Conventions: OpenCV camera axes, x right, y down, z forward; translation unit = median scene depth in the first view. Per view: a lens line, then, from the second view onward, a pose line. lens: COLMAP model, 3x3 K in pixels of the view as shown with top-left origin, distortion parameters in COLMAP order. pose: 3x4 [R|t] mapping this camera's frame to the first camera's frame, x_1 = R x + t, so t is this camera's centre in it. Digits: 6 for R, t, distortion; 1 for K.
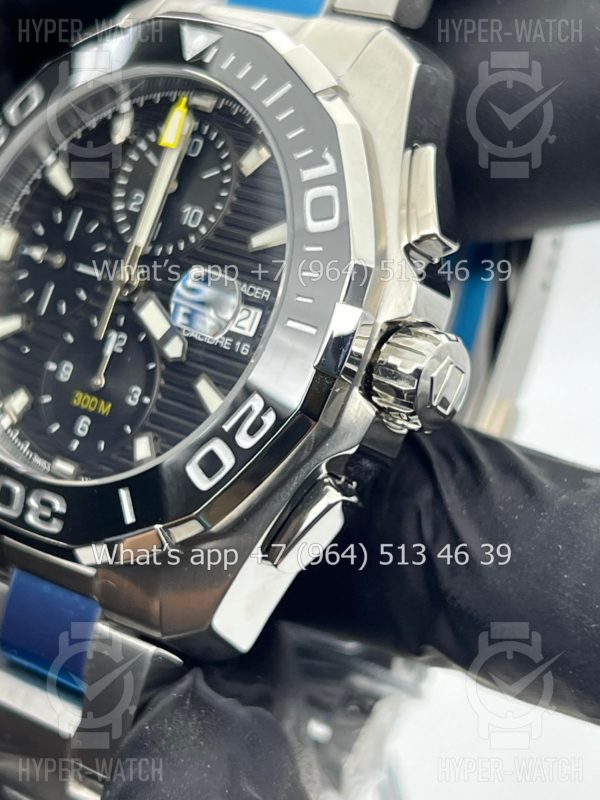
lens RADIAL K [[1897.3, 0, 300.3], [0, 1897.3, 400.4], [0, 0, 1]] dist [0.167456, 0.000000]
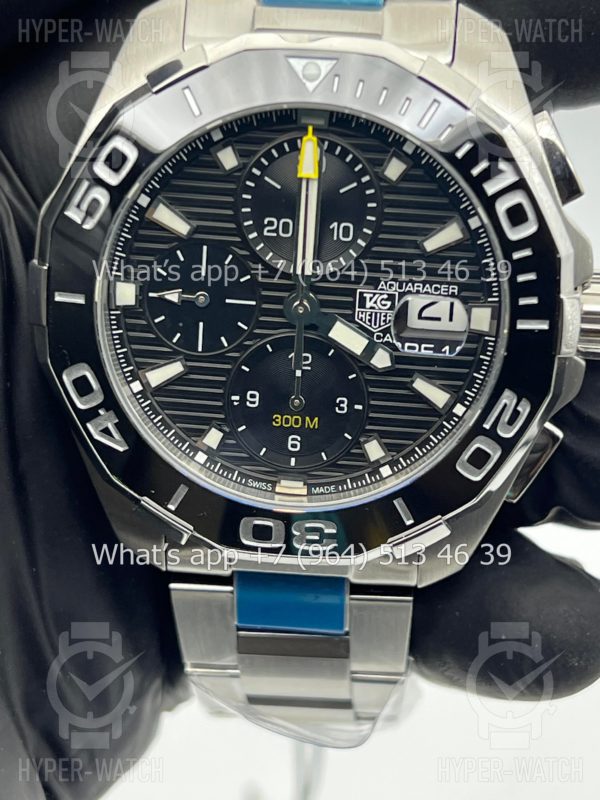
lens RADIAL K [[1862.0, 0, 303.9], [0, 1862.0, 399.0], [0, 0, 1]] dist [0.179000, 0.000000]
pose [[0.823564, -0.394315, 0.407748, -0.537692], [0.212009, 0.880735, 0.423507, -0.461436], [-0.526113, -0.262339, 0.808940, 0.147355]]
